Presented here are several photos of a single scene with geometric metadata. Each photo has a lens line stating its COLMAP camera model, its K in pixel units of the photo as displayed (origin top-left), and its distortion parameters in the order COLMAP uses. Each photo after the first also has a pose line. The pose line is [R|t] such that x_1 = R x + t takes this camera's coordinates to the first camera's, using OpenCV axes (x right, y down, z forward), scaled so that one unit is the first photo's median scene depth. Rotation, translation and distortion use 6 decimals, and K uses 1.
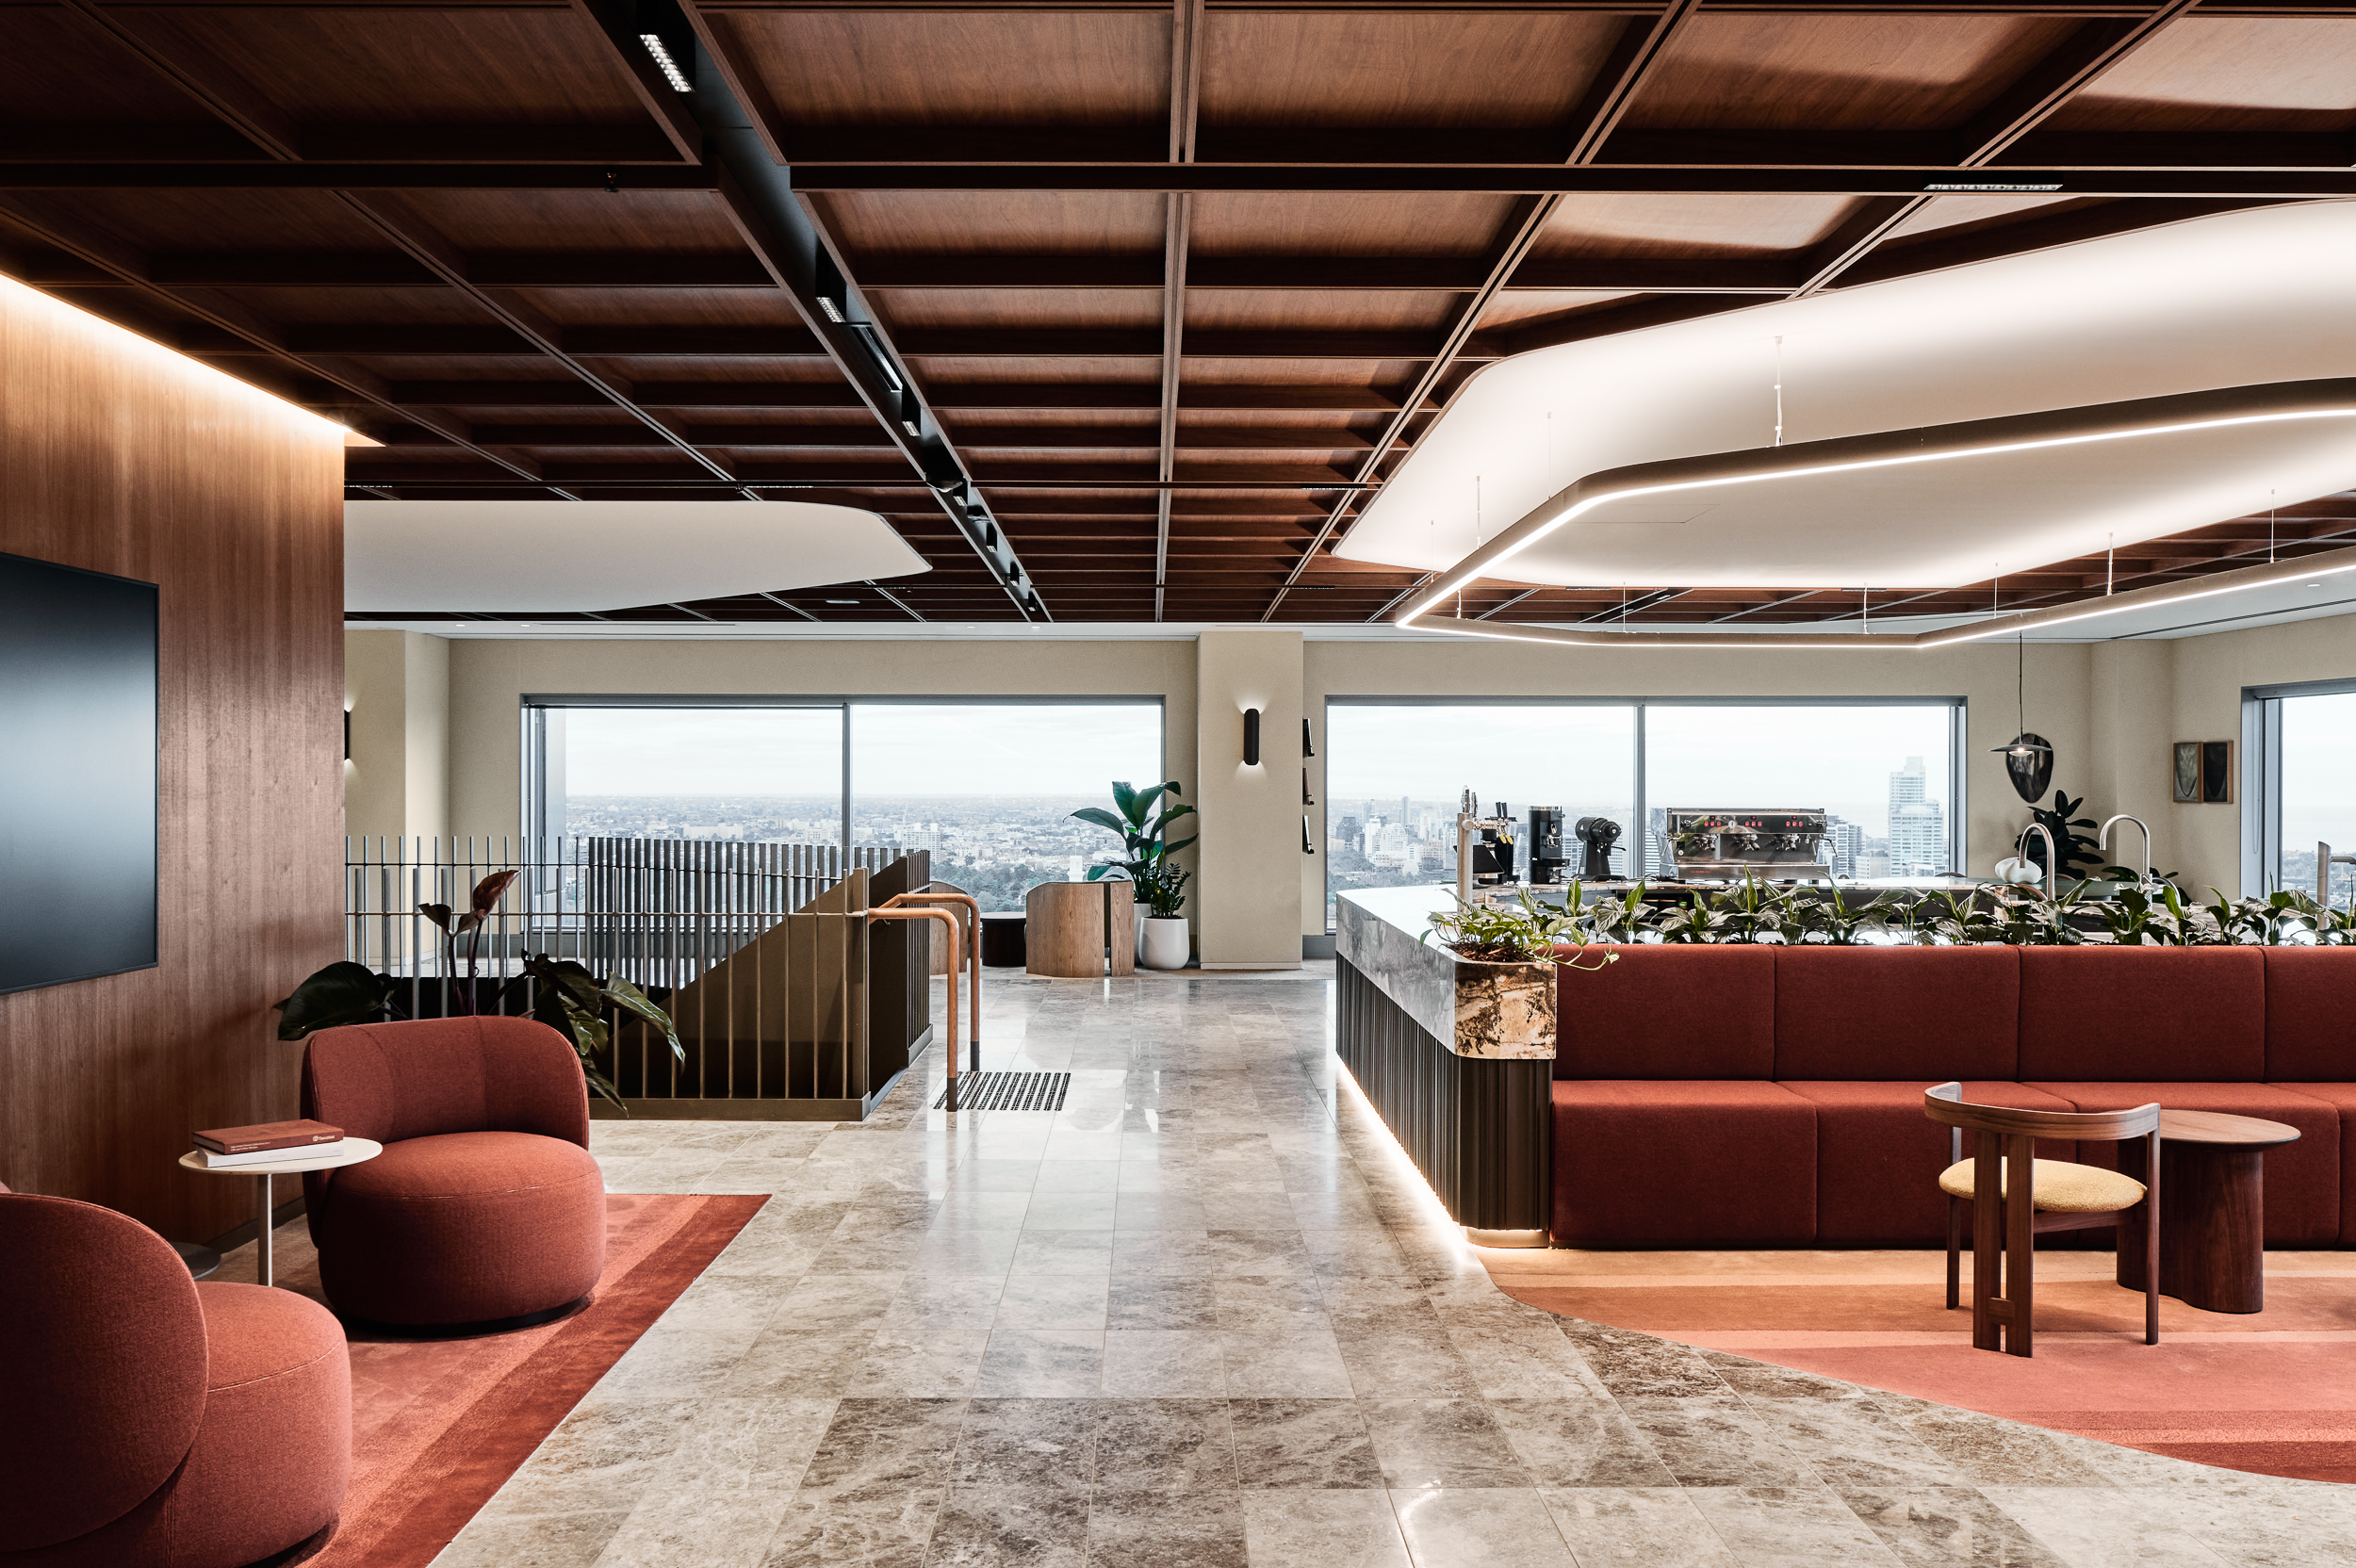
lens RADIAL K [[1999.1, 0, 1178.0], [0, 1999.1, 784.0], [0, 0, 1]] dist [0.008449, -0.005989]
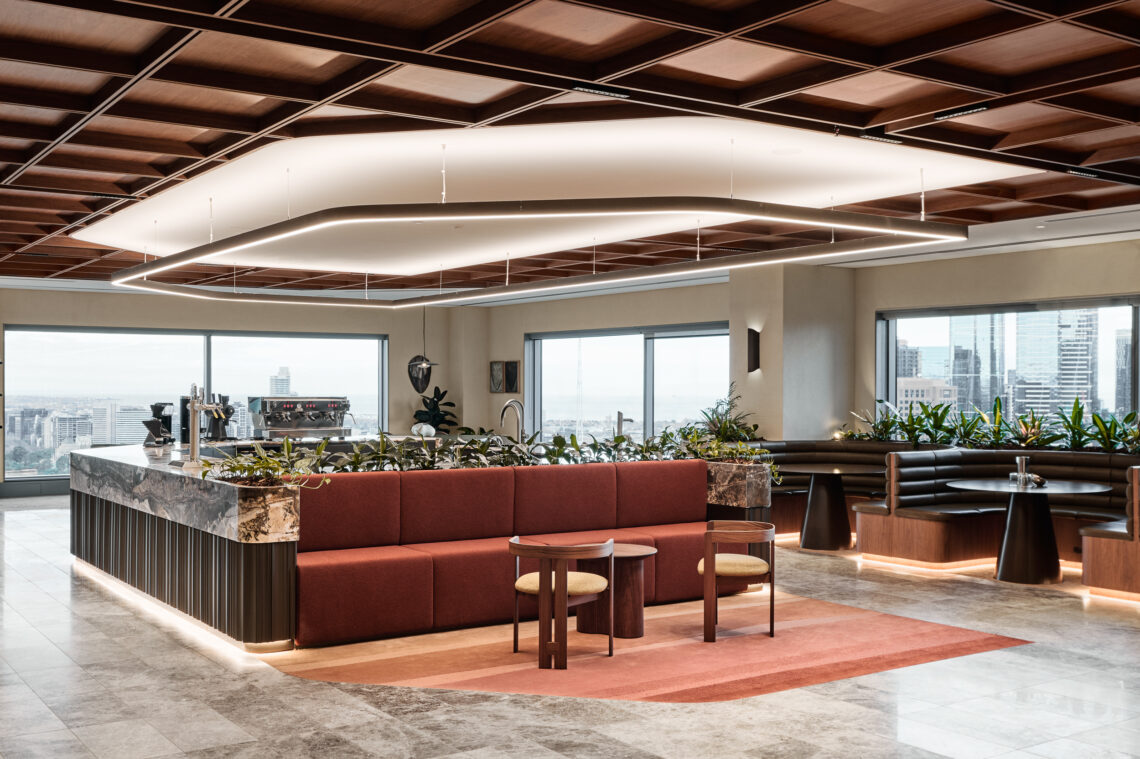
lens RADIAL K [[1215.1, 0, 570.0], [0, 1215.1, 379.5], [0, 0, 1]] dist [-0.021926, -0.005625]
pose [[0.833620, 0.003433, 0.552328, -0.199131], [-0.002025, 0.999993, -0.003158, 0.000009], [-0.552335, 0.001514, 0.833621, -0.012431]]
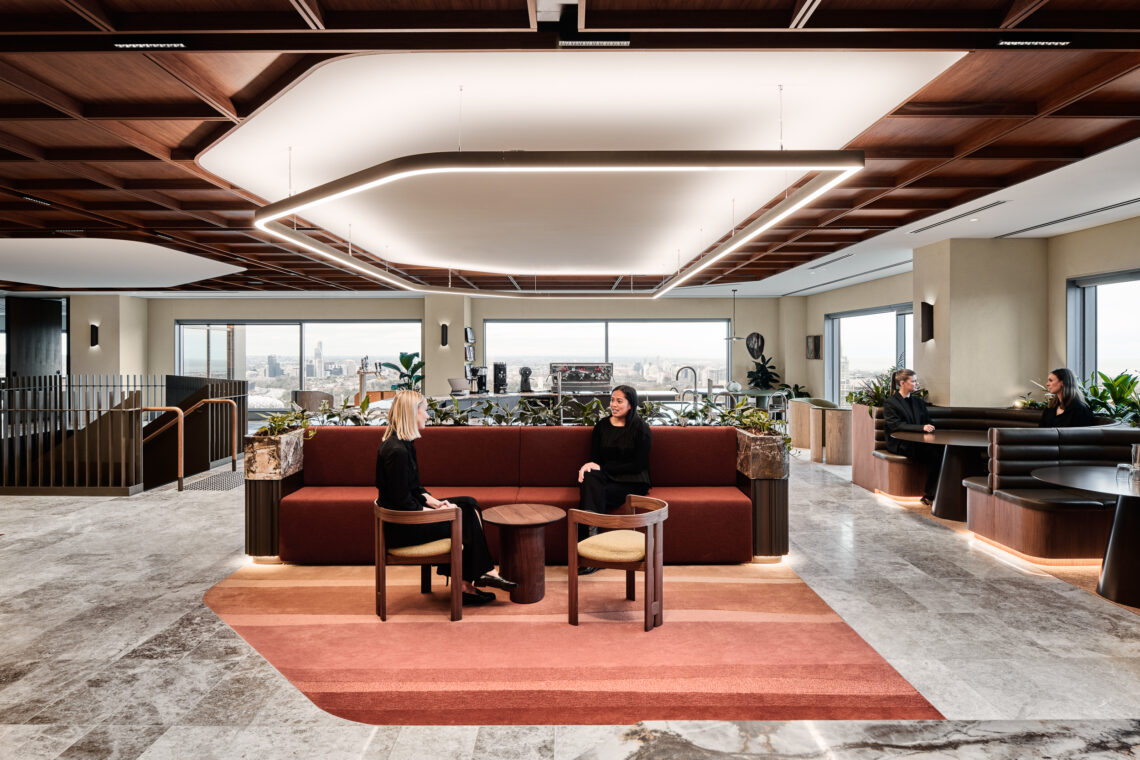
lens RADIAL K [[707.7, 0, 569.6], [0, 707.7, 347.5], [0, 0, 1]] dist [-0.002773, -0.004830]
pose [[0.999931, -0.003550, -0.011167, 0.519893], [0.003489, 0.999978, -0.005558, -0.004354], [0.011186, 0.005518, 0.999922, 0.215242]]
